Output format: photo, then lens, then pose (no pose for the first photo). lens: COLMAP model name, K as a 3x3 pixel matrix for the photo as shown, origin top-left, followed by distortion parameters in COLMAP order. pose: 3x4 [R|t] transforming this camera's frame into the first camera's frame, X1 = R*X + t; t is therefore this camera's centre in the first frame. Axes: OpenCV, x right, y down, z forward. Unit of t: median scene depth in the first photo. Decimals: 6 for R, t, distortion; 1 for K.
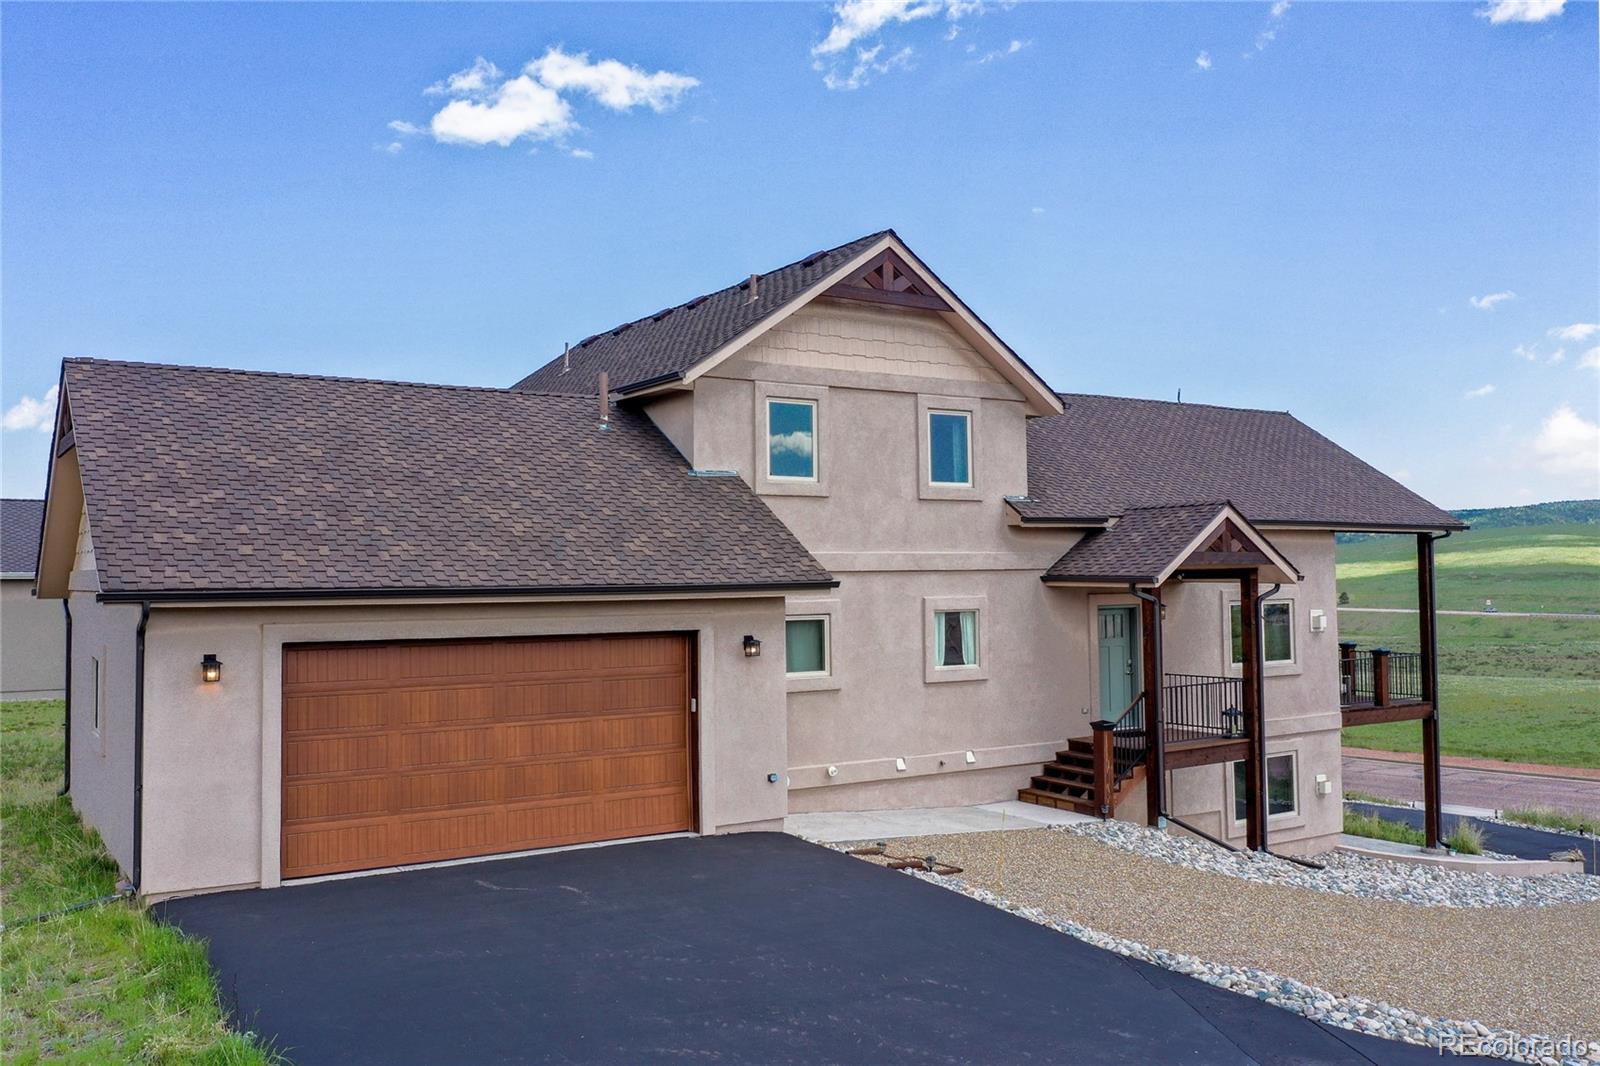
lens RADIAL K [[1354.1, 0, 799.1], [0, 1354.1, 508.0], [0, 0, 1]] dist [-0.010327, 0.002032]
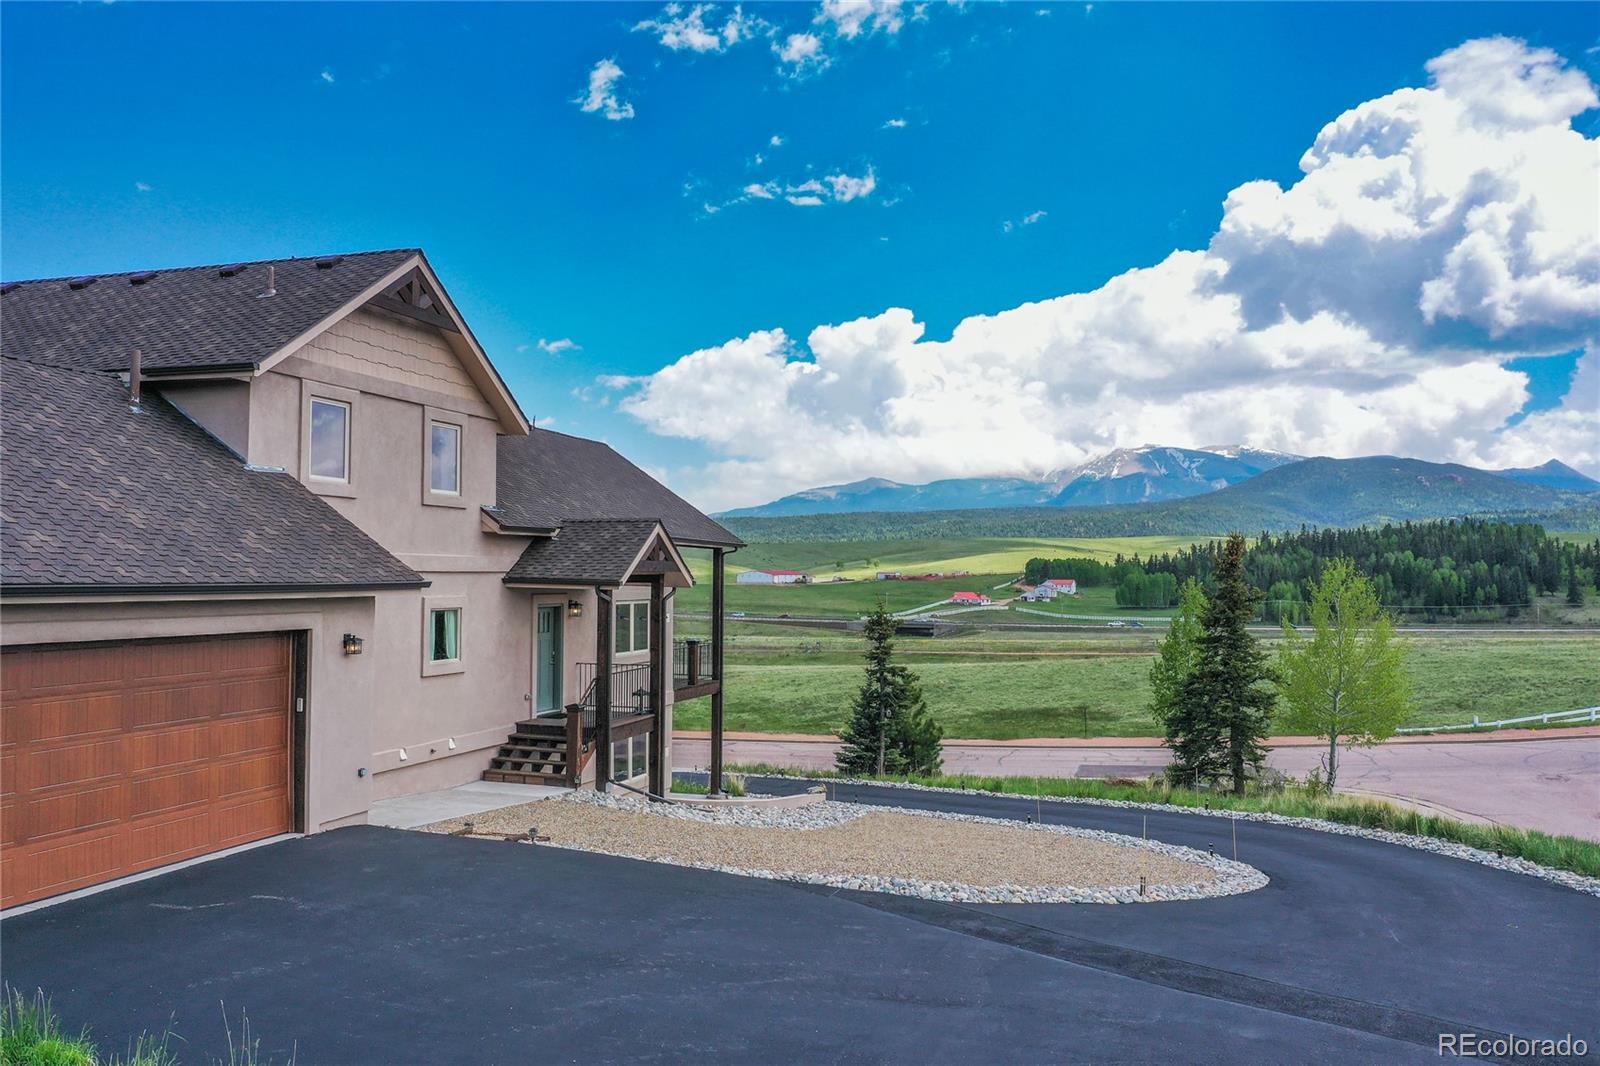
lens RADIAL K [[1249.0, 0, 841.8], [0, 1249.0, 524.9], [0, 0, 1]] dist [0.001631, 0.005082]
pose [[0.757837, 0.043643, 0.650983, -0.304836], [-0.049380, 0.998735, -0.009471, 0.002463], [-0.650573, -0.024968, 0.759033, 0.039353]]
